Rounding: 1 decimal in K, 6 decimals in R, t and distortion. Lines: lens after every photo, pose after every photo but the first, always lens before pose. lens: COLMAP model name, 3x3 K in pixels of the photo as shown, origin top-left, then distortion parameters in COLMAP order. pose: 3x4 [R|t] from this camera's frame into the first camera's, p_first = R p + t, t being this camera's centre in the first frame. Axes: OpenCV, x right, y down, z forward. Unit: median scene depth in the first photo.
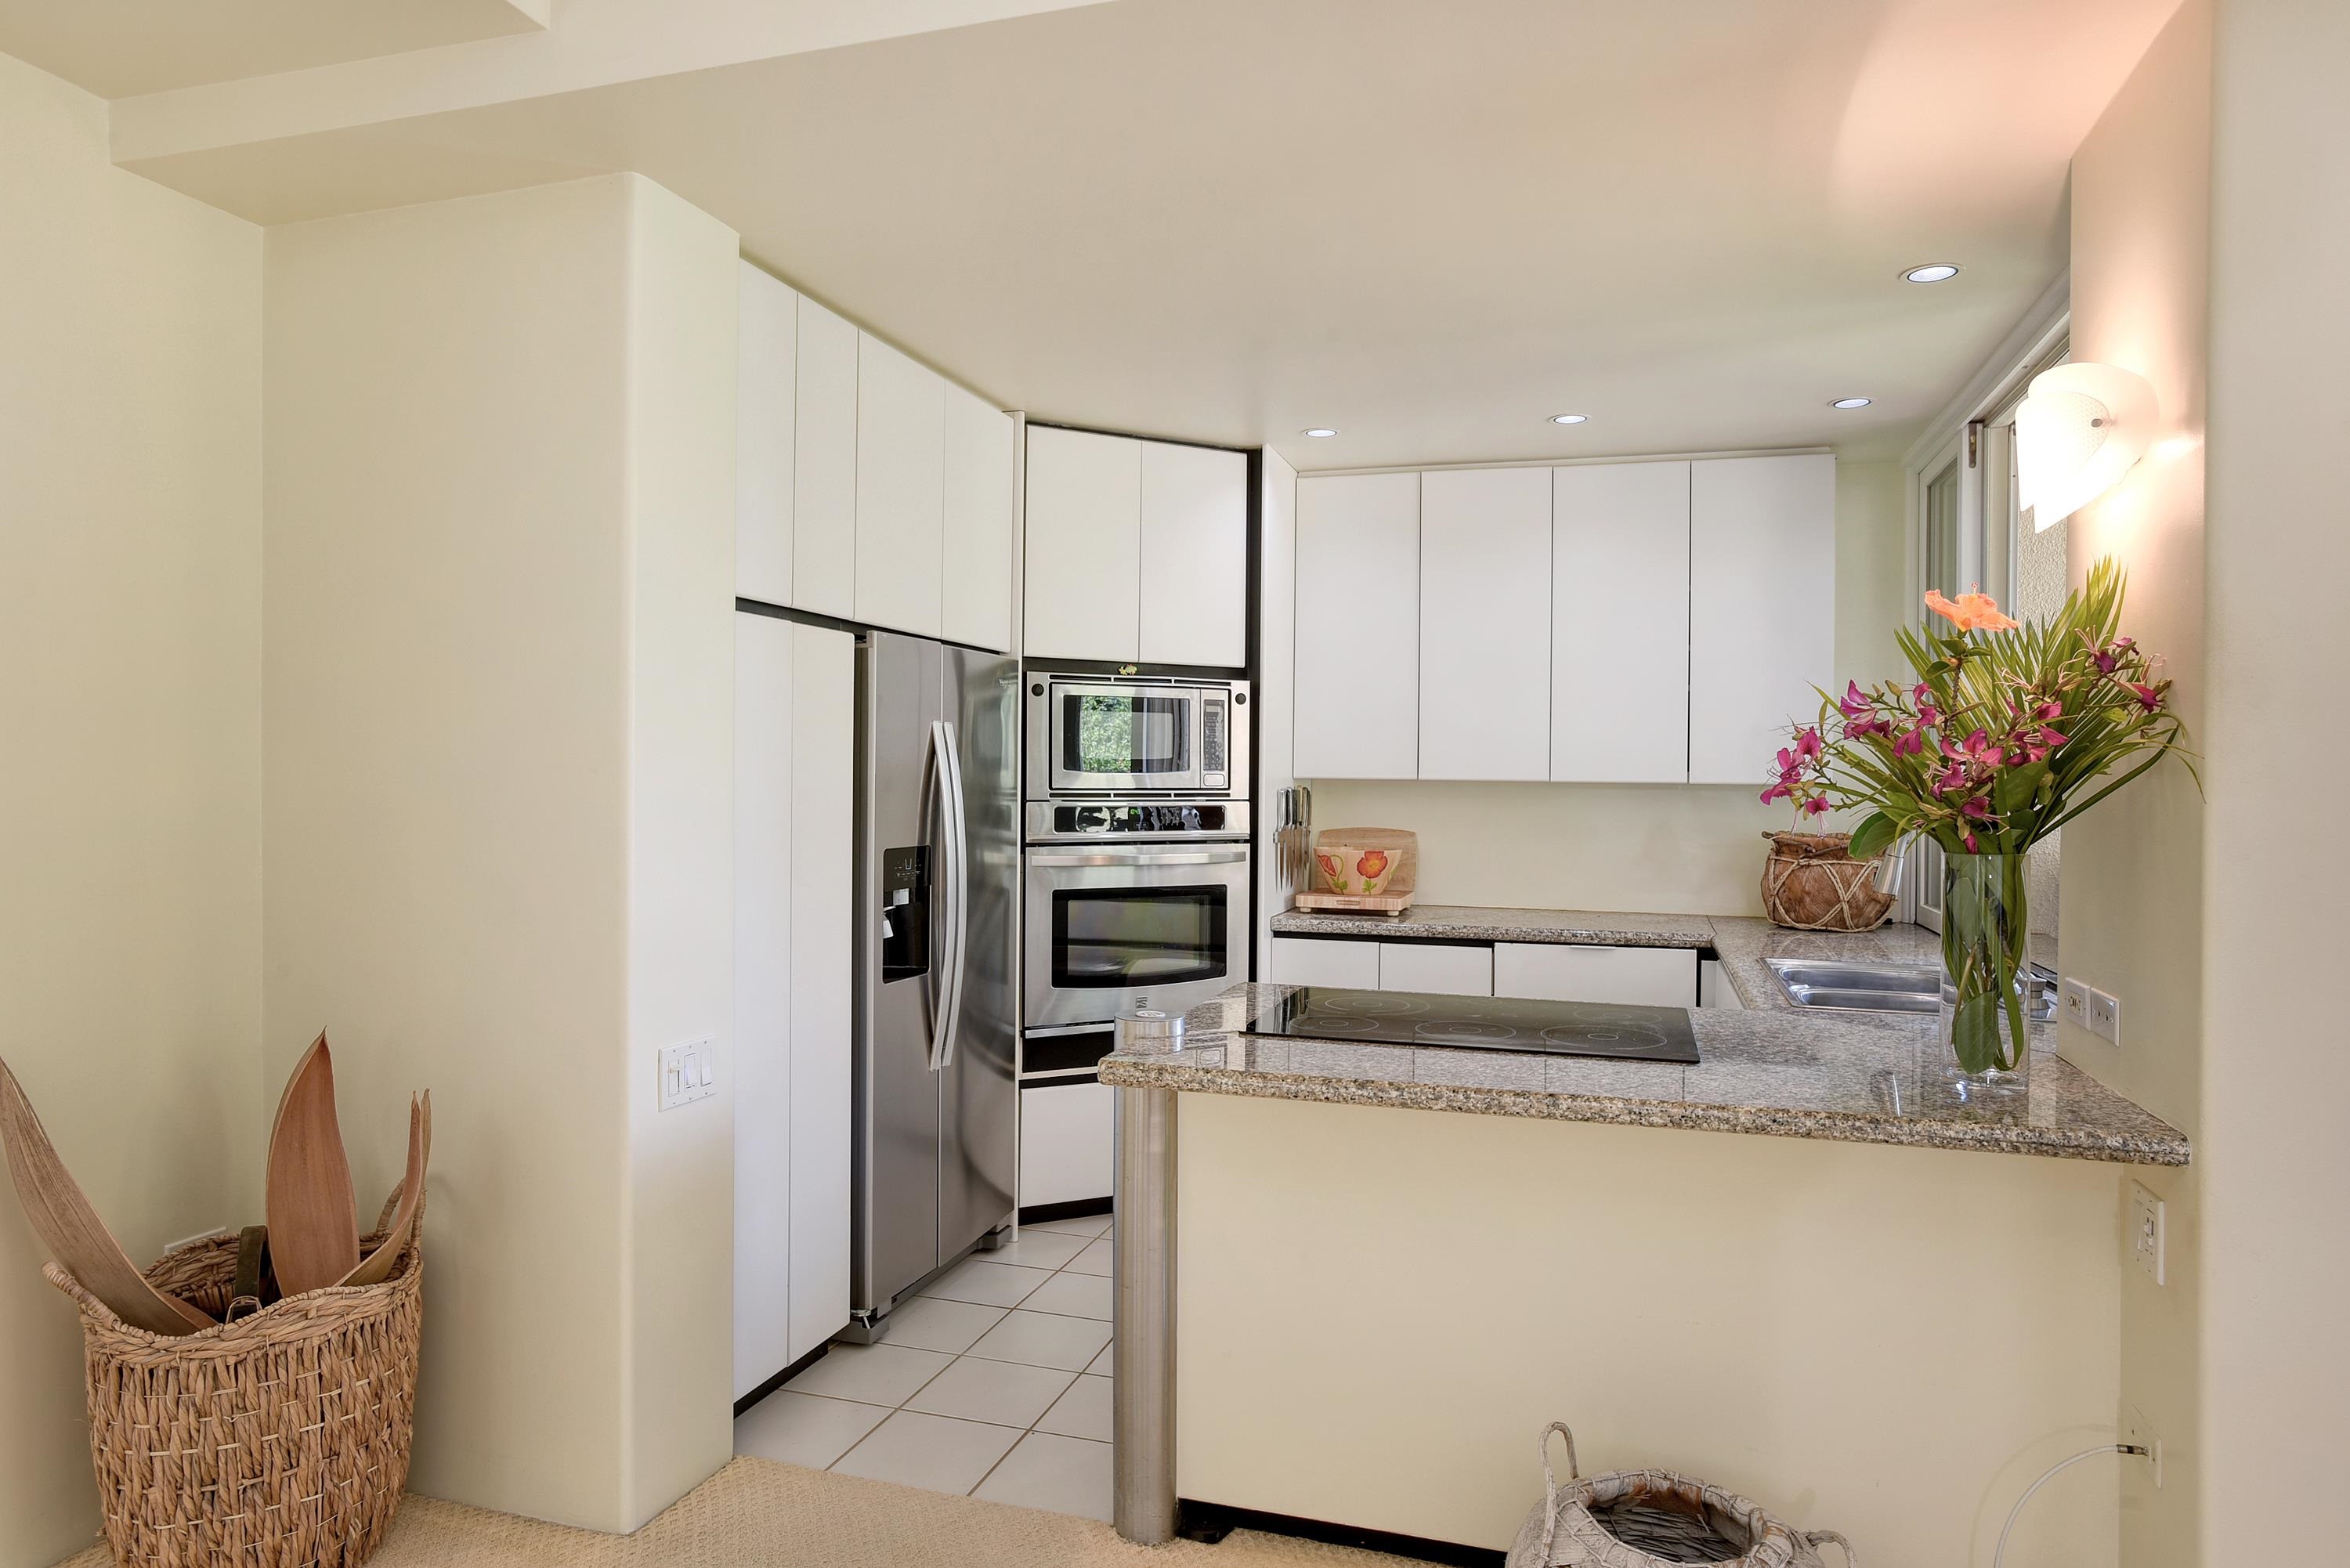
lens RADIAL K [[1488.4, 0, 1175.0], [0, 1488.4, 784.0], [0, 0, 1]] dist [-0.114179, 0.245471]
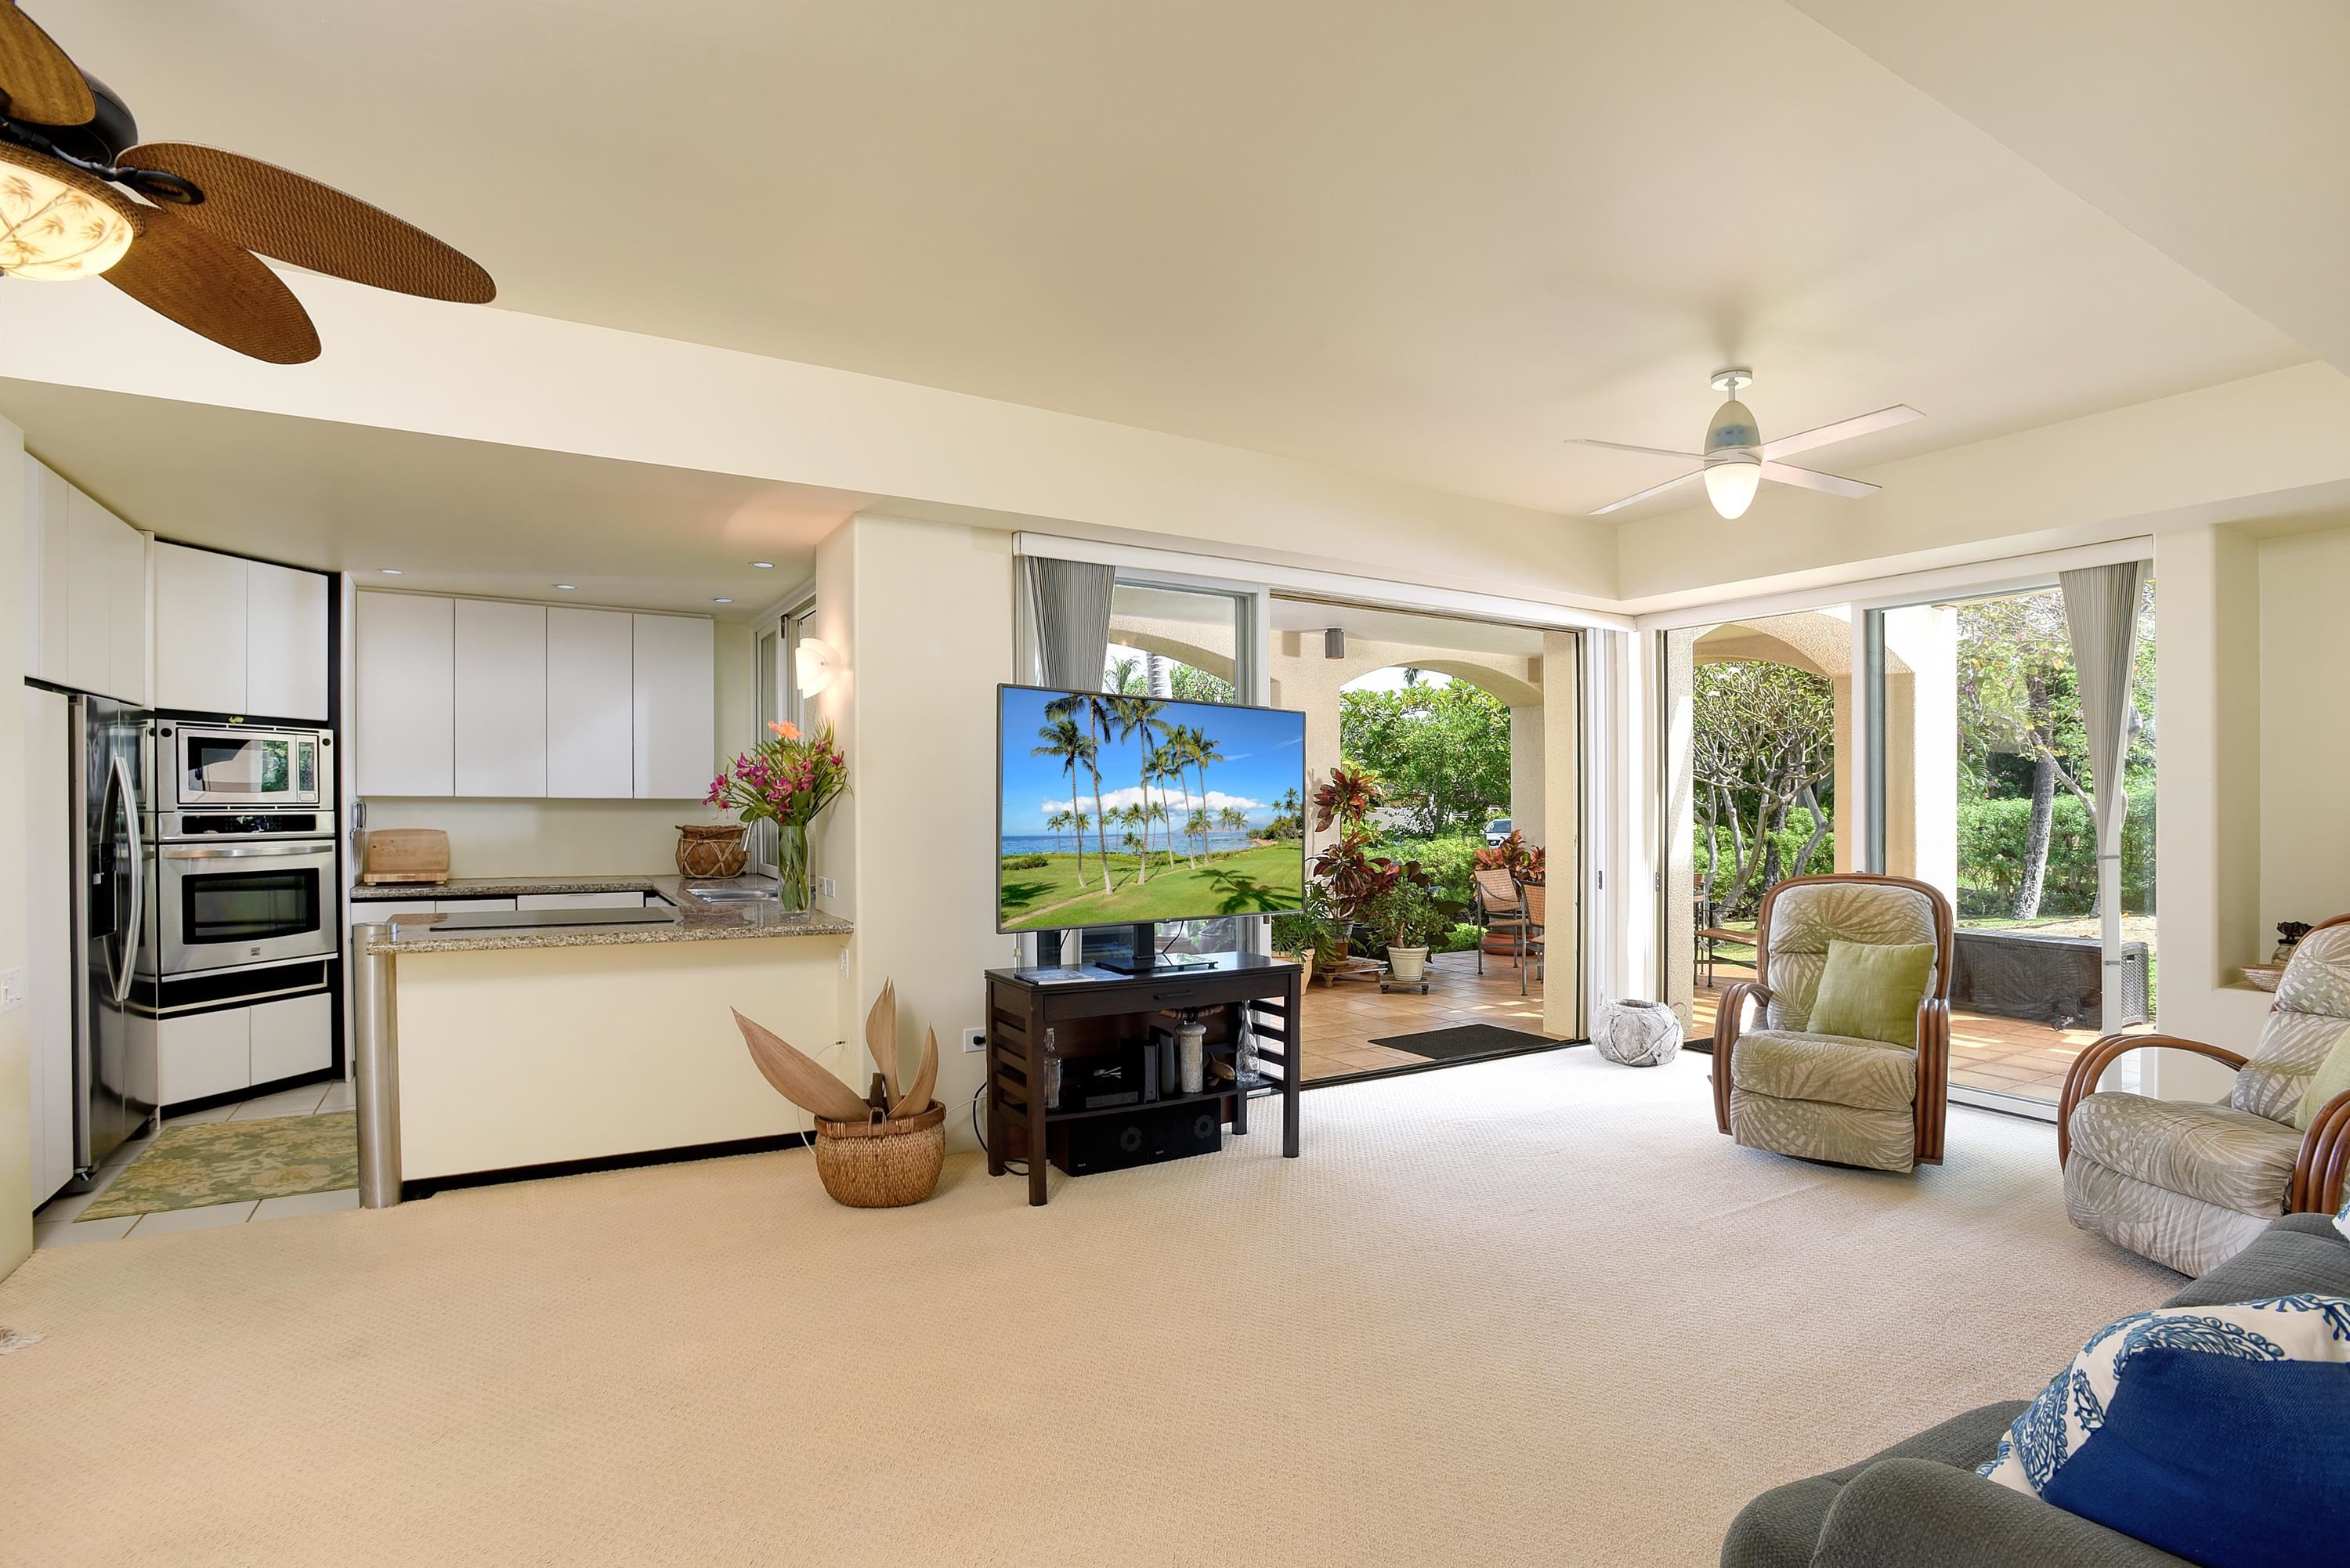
lens RADIAL K [[1236.5, 0, 1183.4], [0, 1236.5, 836.4], [0, 0, 1]] dist [-0.053521, 0.022904]
pose [[0.688622, -0.025222, 0.724682, -0.253531], [0.003619, 0.999502, 0.031349, 0.002149], [-0.725112, -0.018965, 0.688370, -0.466242]]
